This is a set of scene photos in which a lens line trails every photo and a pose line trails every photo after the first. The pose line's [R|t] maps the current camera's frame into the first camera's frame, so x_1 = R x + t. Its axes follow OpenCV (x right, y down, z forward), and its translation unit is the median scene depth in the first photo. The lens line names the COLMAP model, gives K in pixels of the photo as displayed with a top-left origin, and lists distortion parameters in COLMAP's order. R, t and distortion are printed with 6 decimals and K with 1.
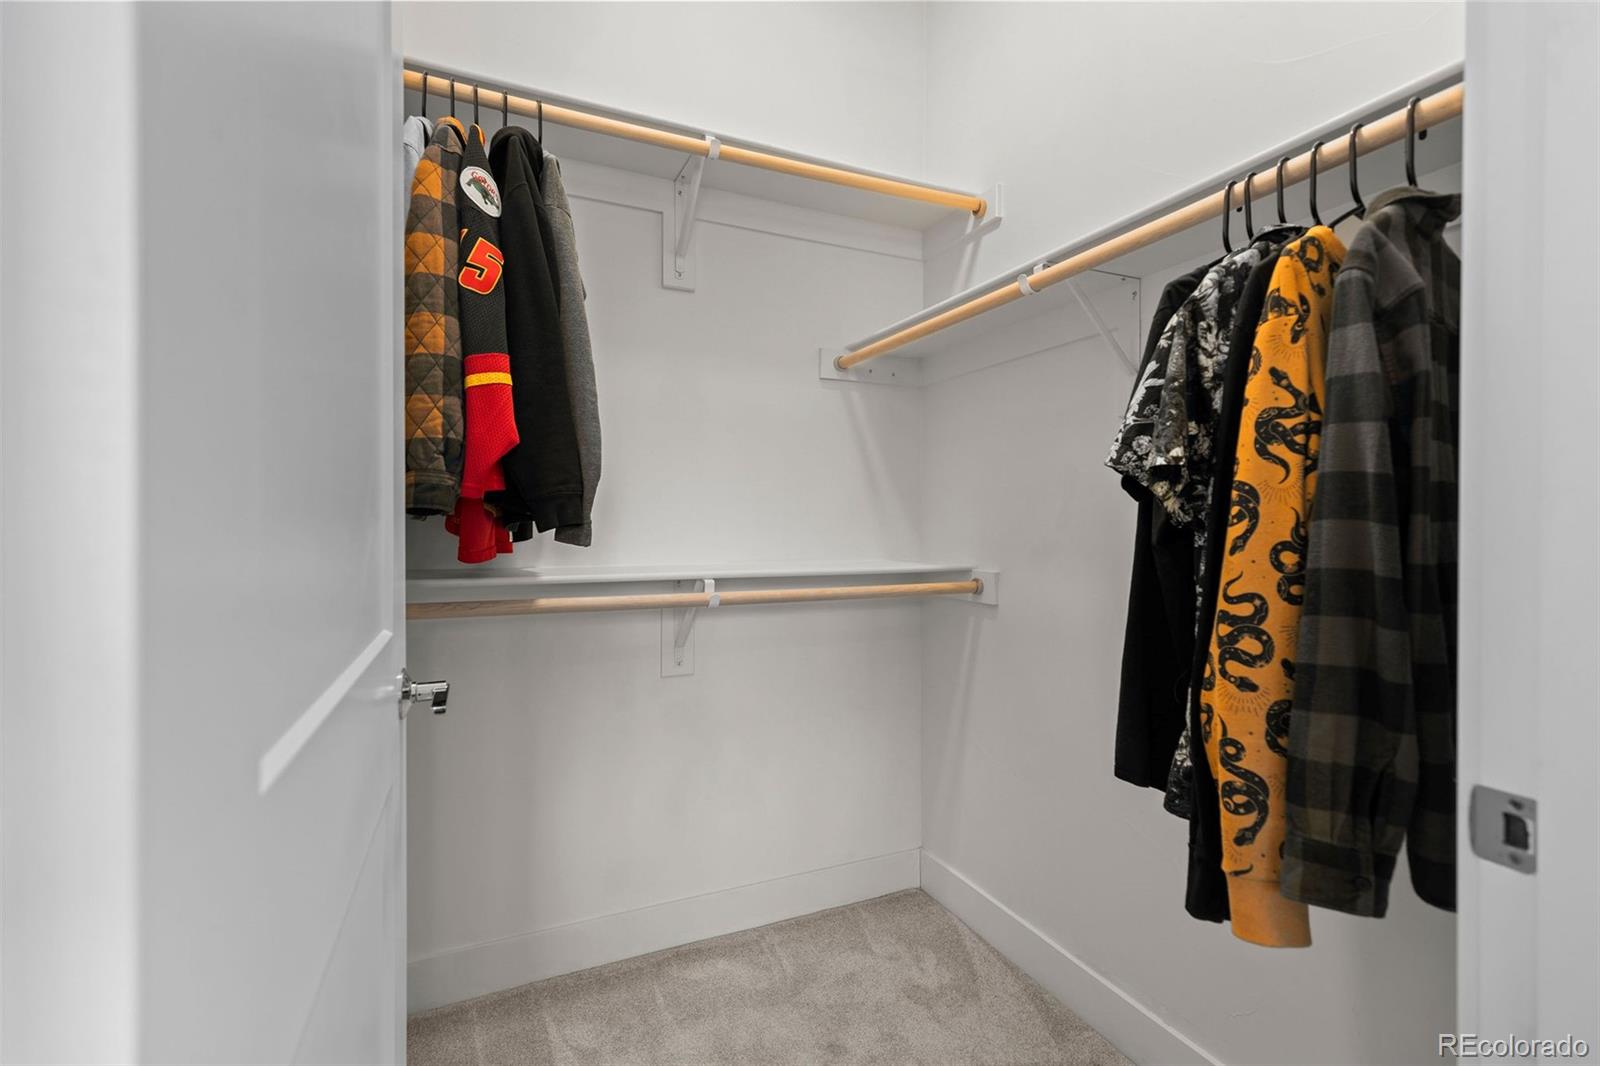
lens RADIAL K [[721.5, 0, 799.1], [0, 721.5, 533.3], [0, 0, 1]] dist [-0.001656, -0.000198]
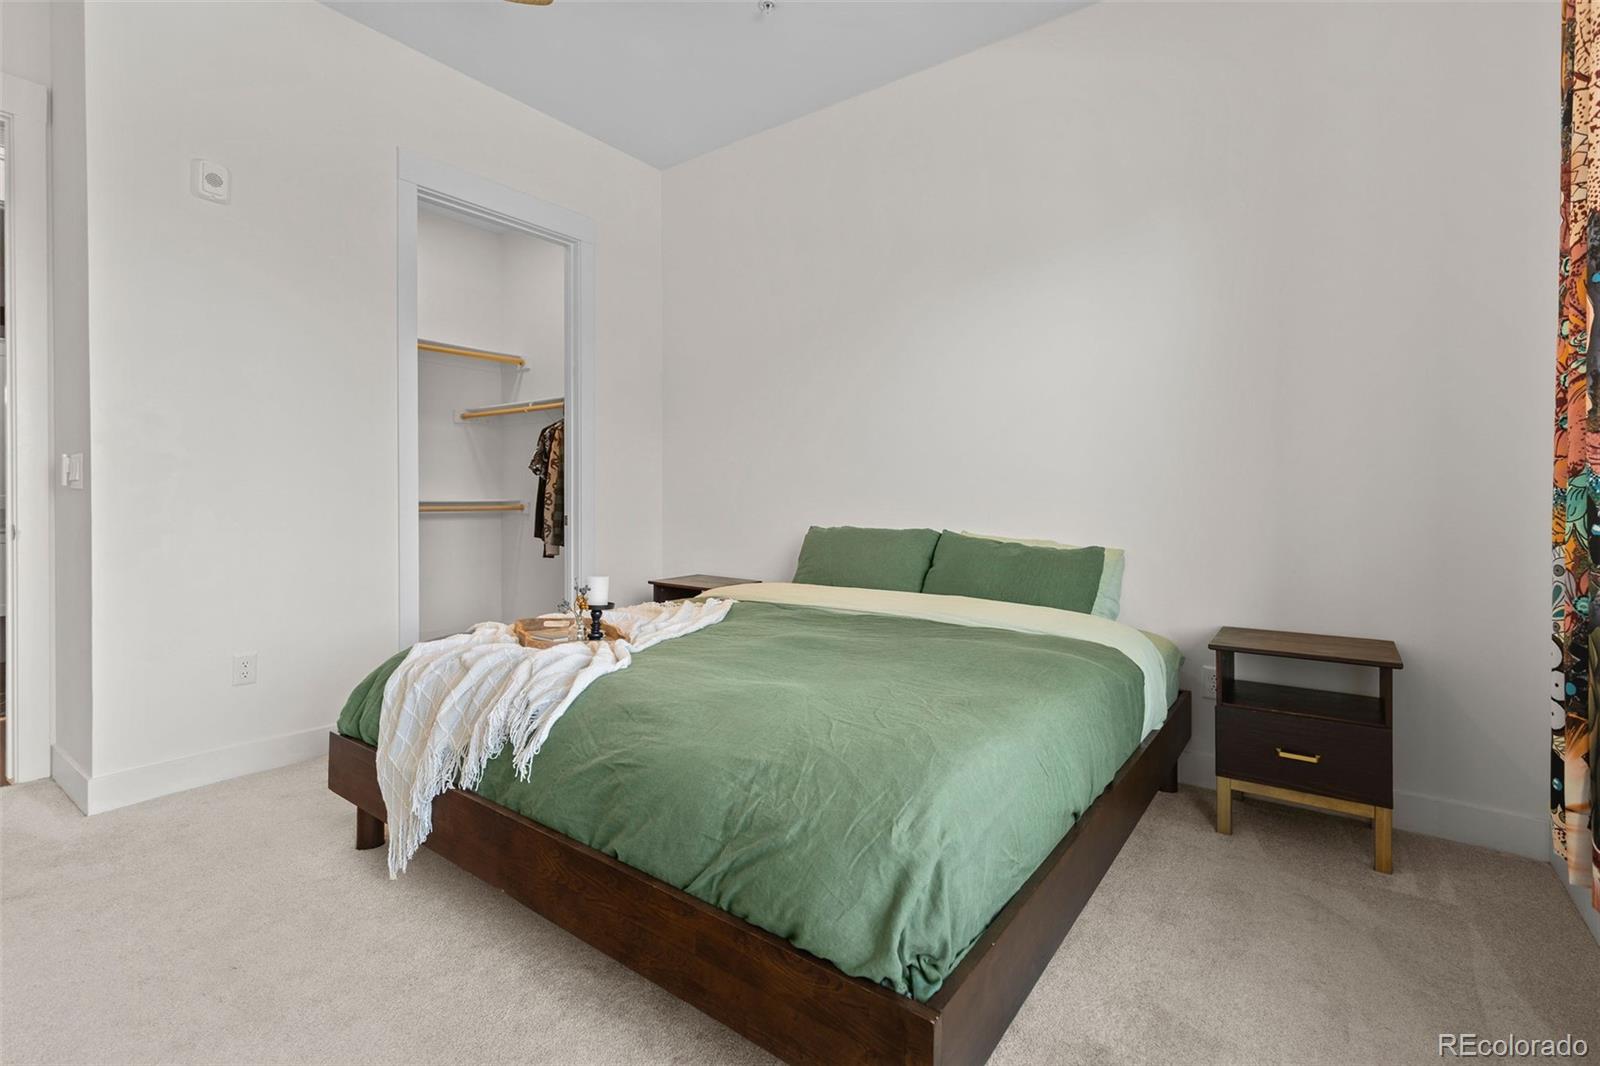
lens RADIAL K [[721.5, 0, 799.3], [0, 721.5, 520.6], [0, 0, 1]] dist [-0.001656, -0.000198]
pose [[0.876383, -0.006786, 0.481567, -0.314154], [-0.001692, 0.999851, 0.017168, 0.182225], [-0.481612, -0.015861, 0.876241, -4.275623]]
